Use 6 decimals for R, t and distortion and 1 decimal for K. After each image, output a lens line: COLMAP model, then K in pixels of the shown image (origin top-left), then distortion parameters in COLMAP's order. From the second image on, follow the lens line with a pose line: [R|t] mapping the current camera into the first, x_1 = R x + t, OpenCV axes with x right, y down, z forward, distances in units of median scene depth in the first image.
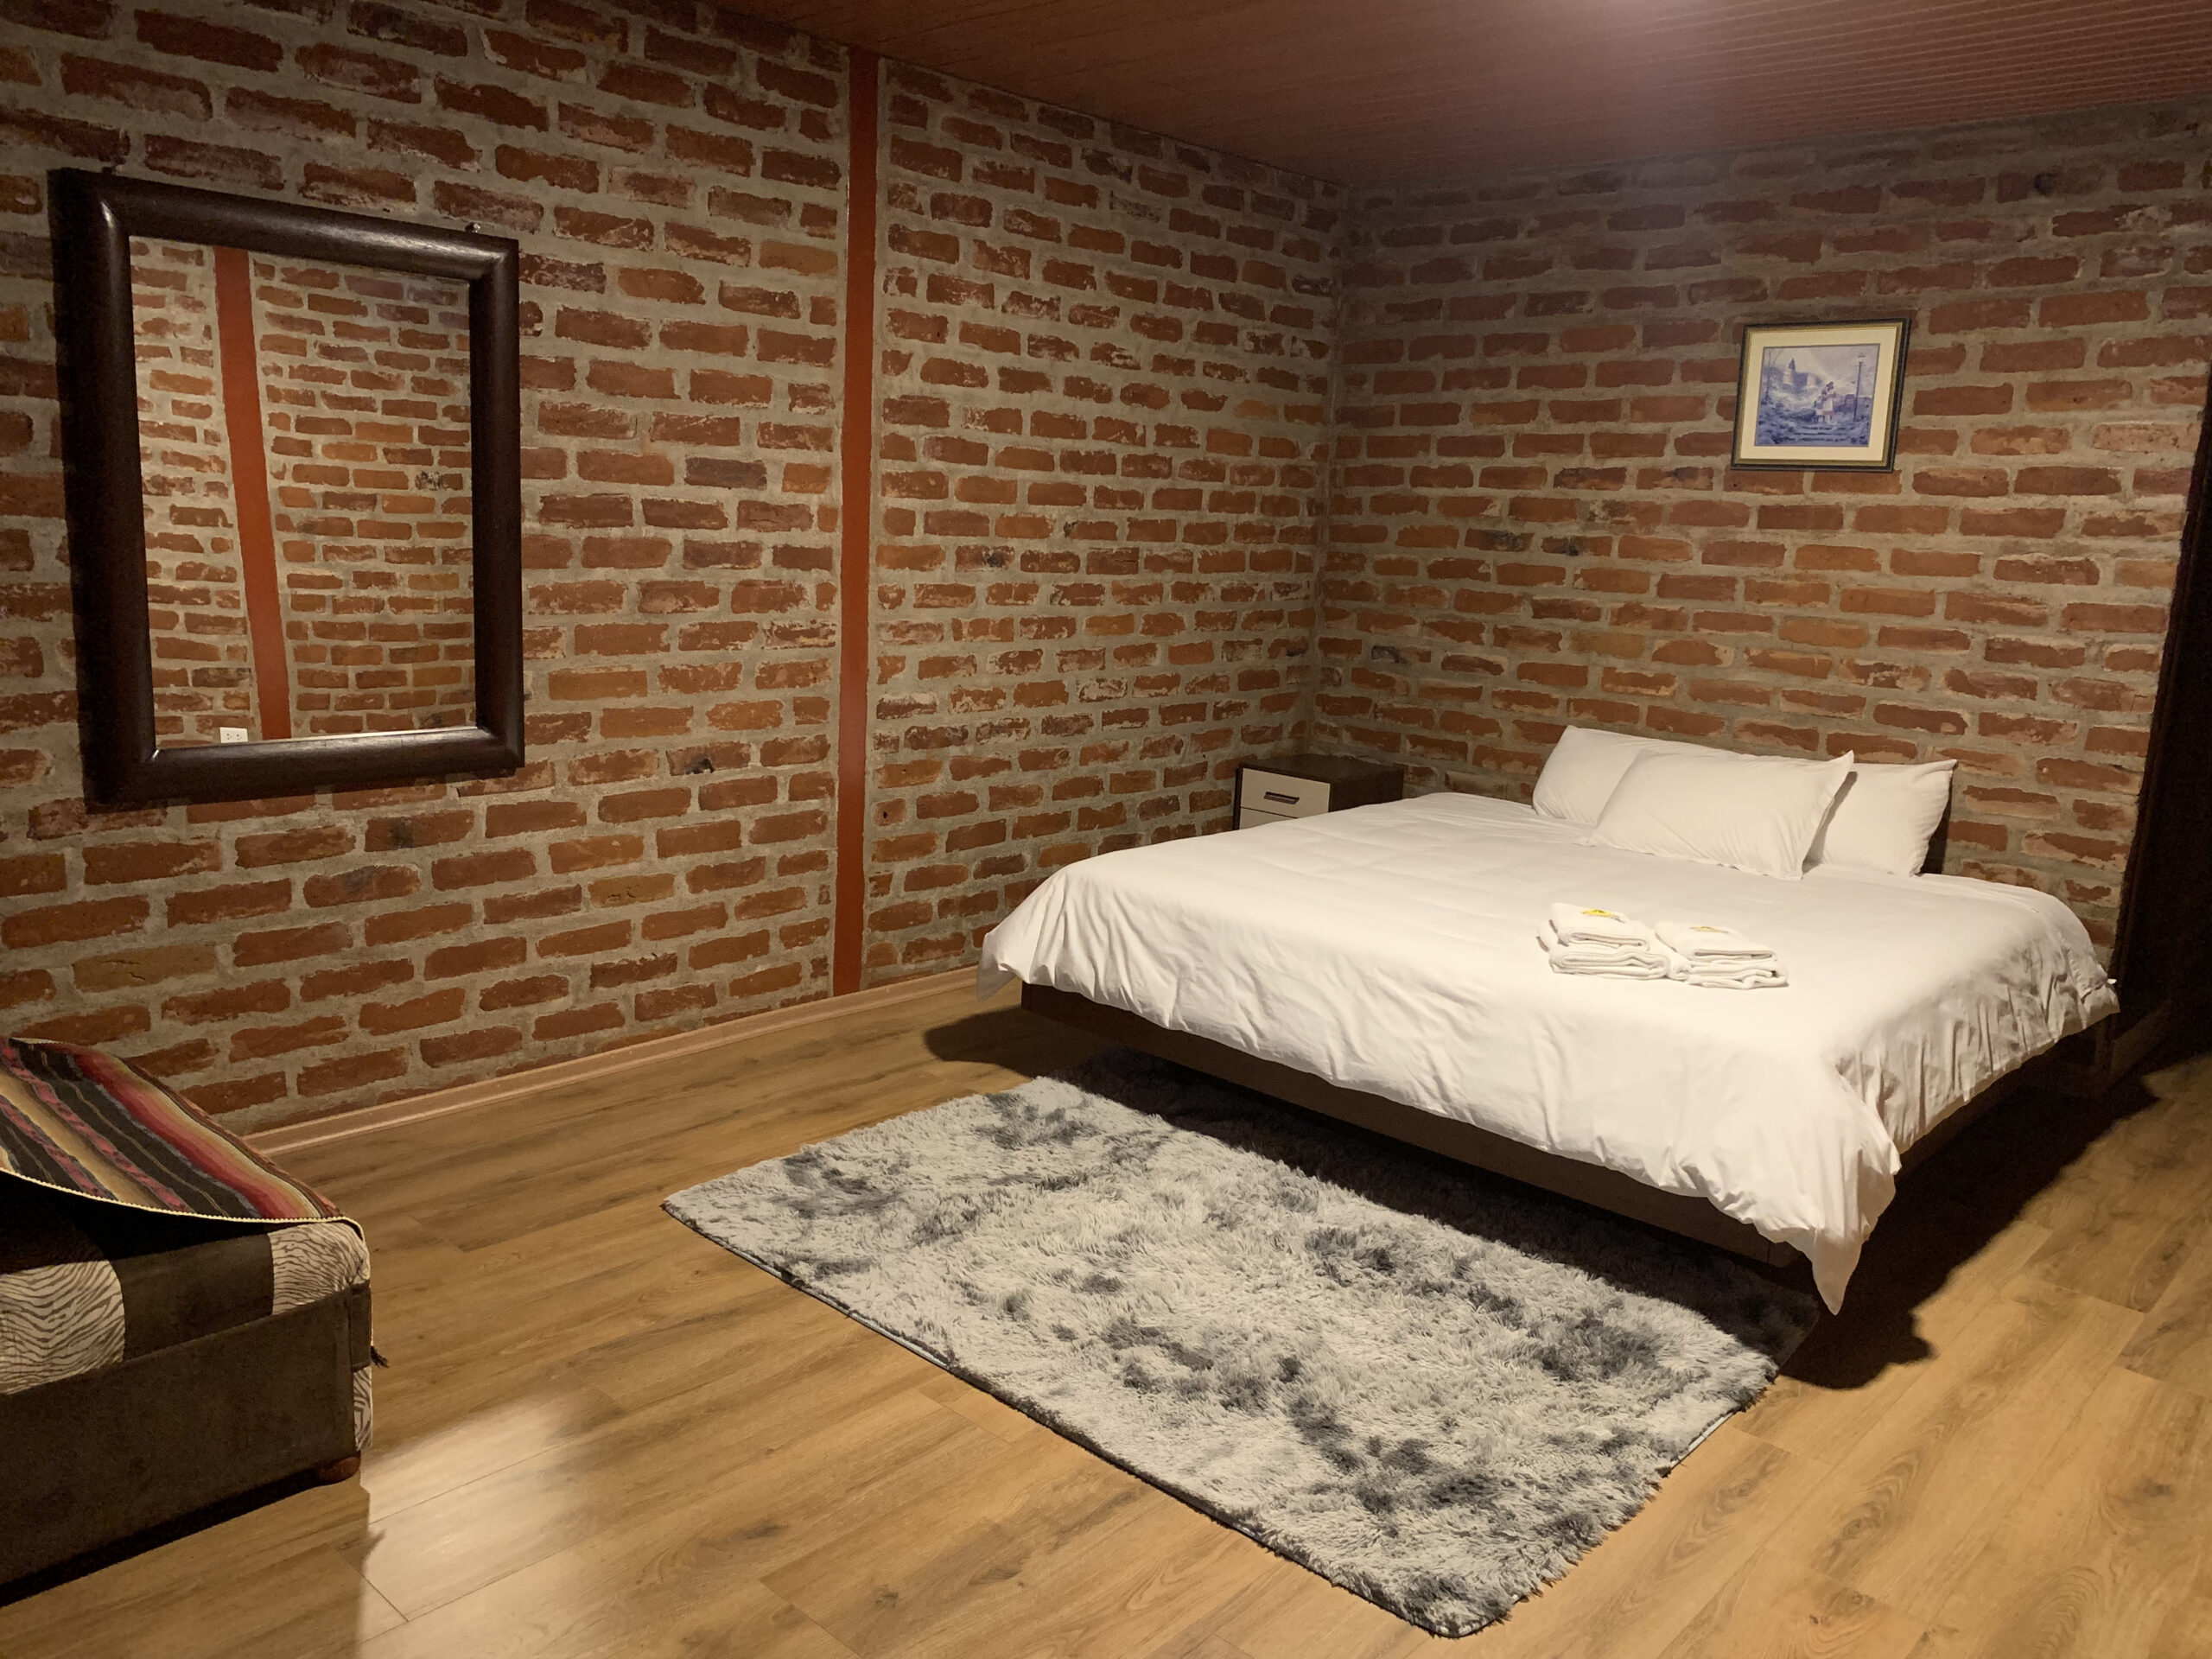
lens RADIAL K [[1669.9, 0, 1147.5], [0, 1669.9, 840.5], [0, 0, 1]] dist [0.004132, -0.012409]
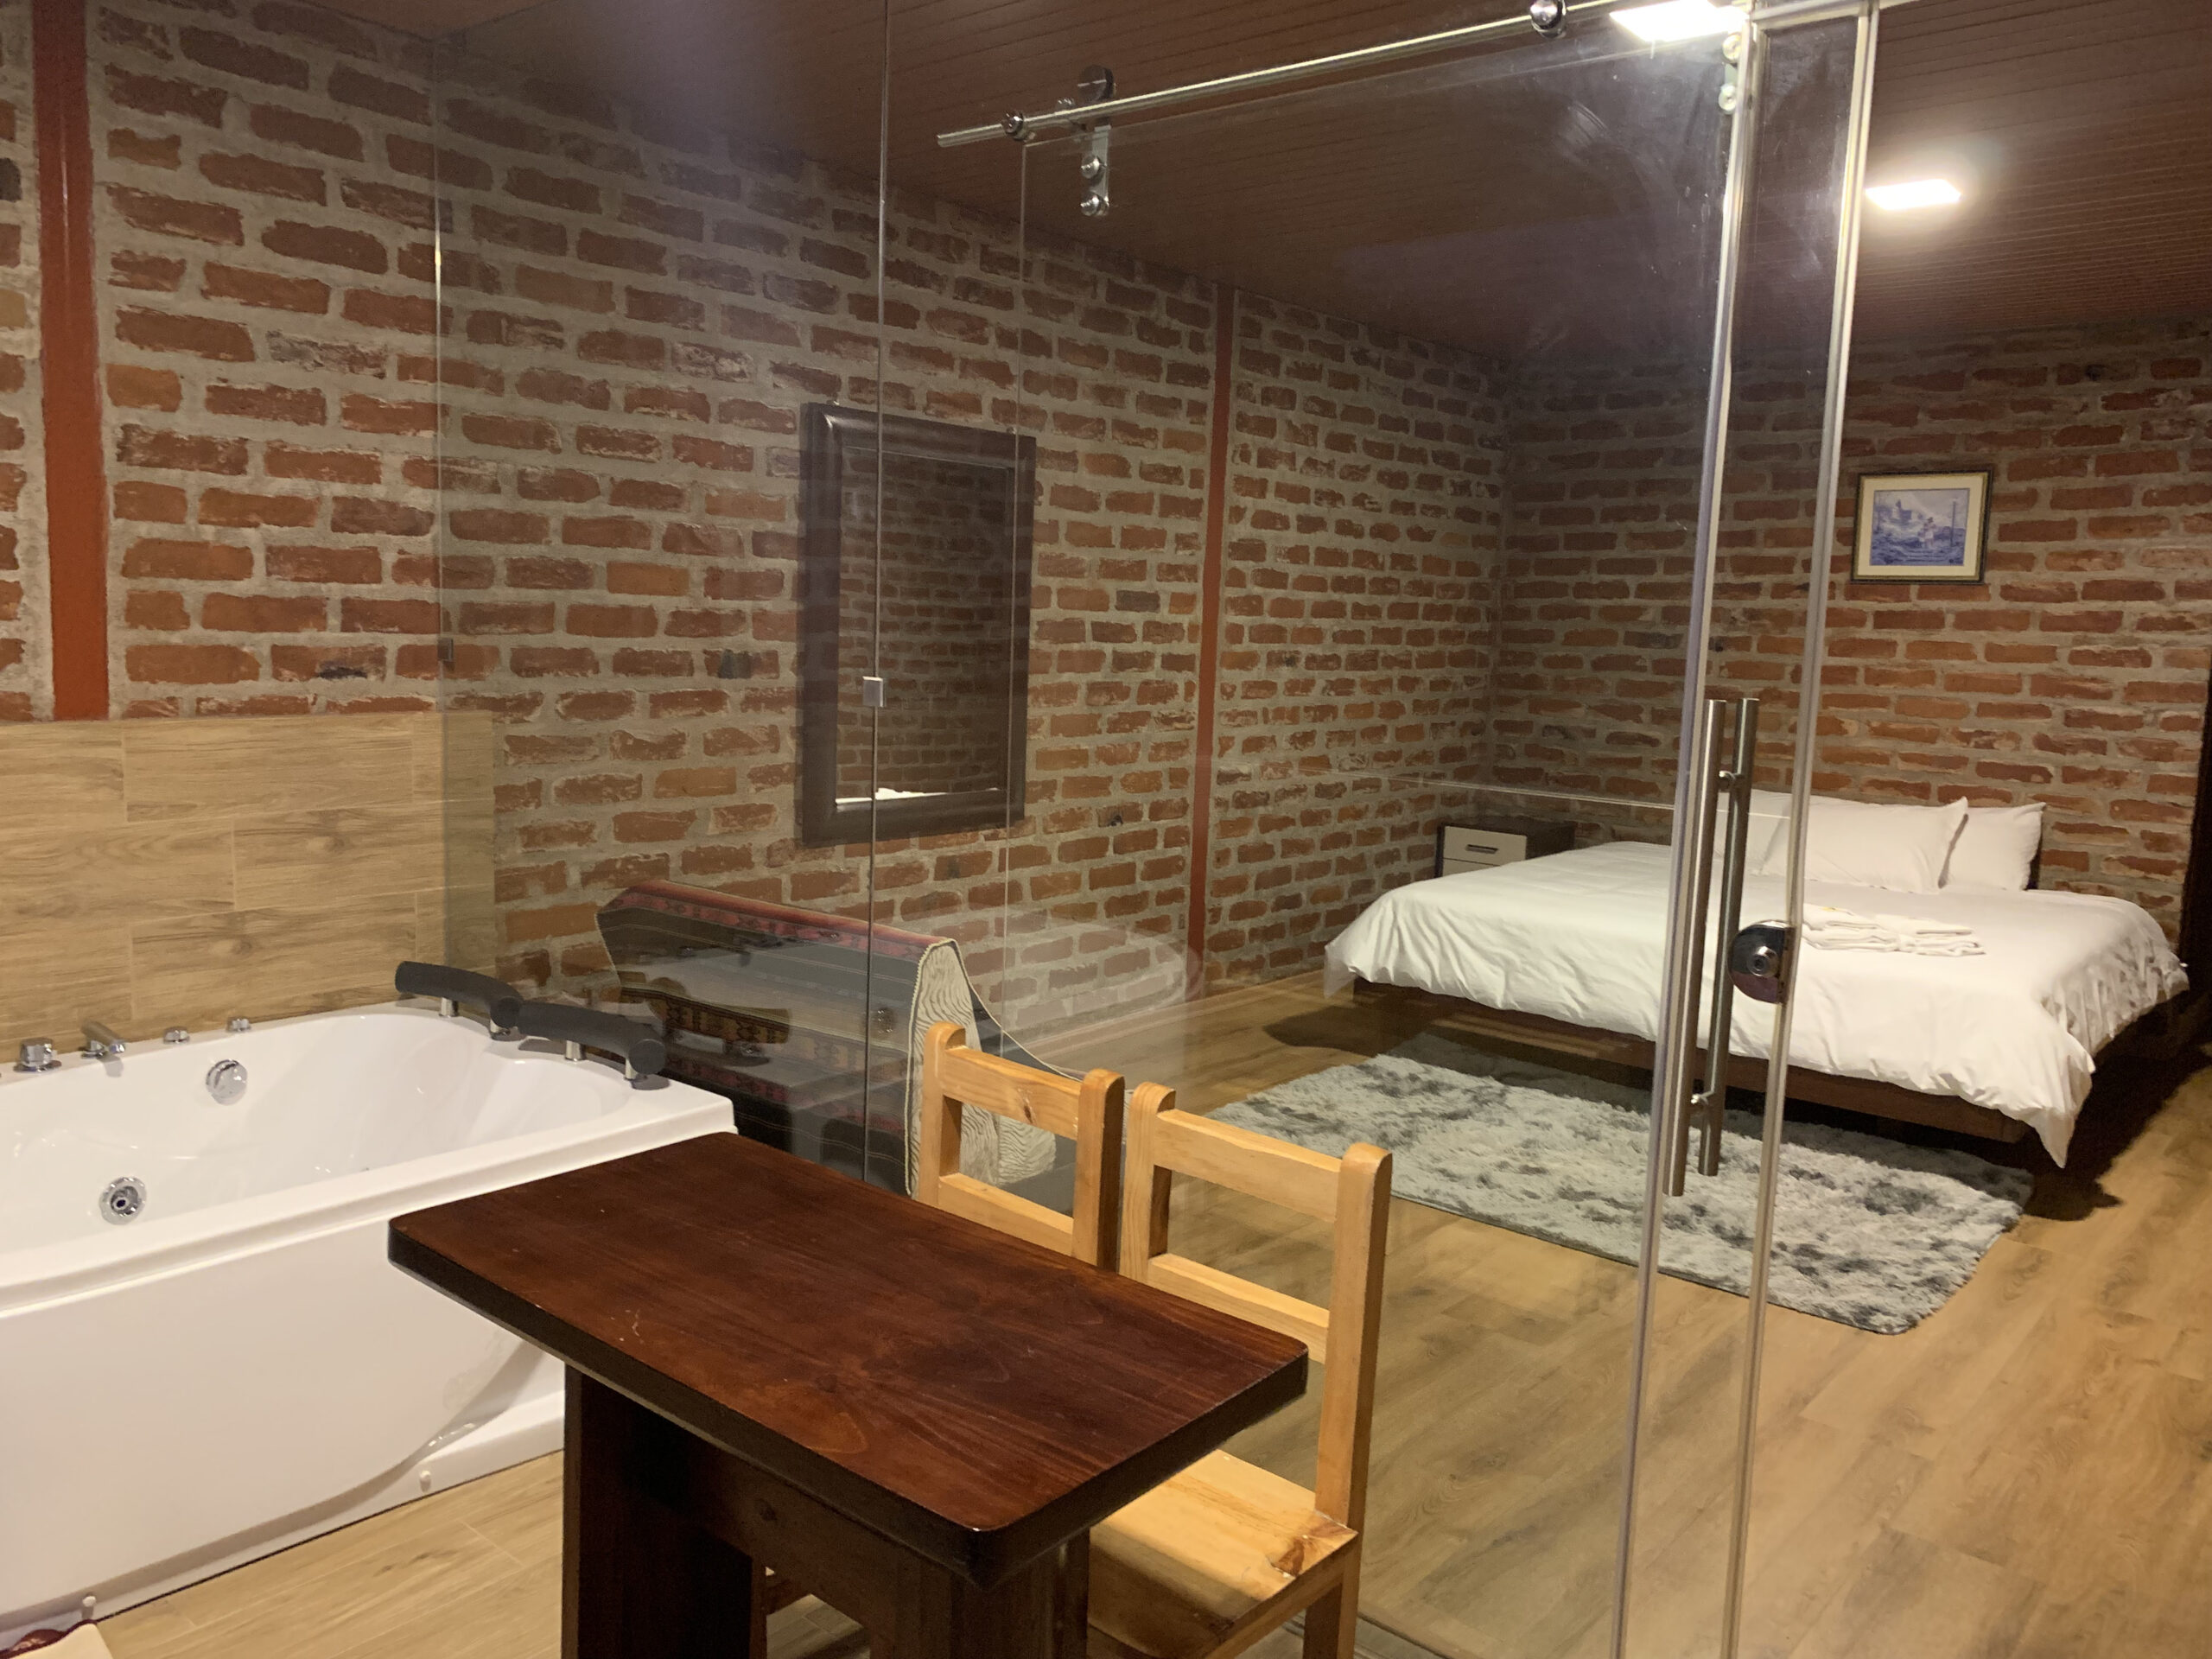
lens RADIAL K [[1669.9, 0, 1099.9], [0, 1669.9, 827.1], [0, 0, 1]] dist [0.004132, -0.012409]
pose [[0.999575, -0.017128, 0.023573, -0.299735], [0.018658, 0.997626, -0.066289, 0.045792], [-0.022381, 0.066701, 0.997522, -0.296752]]
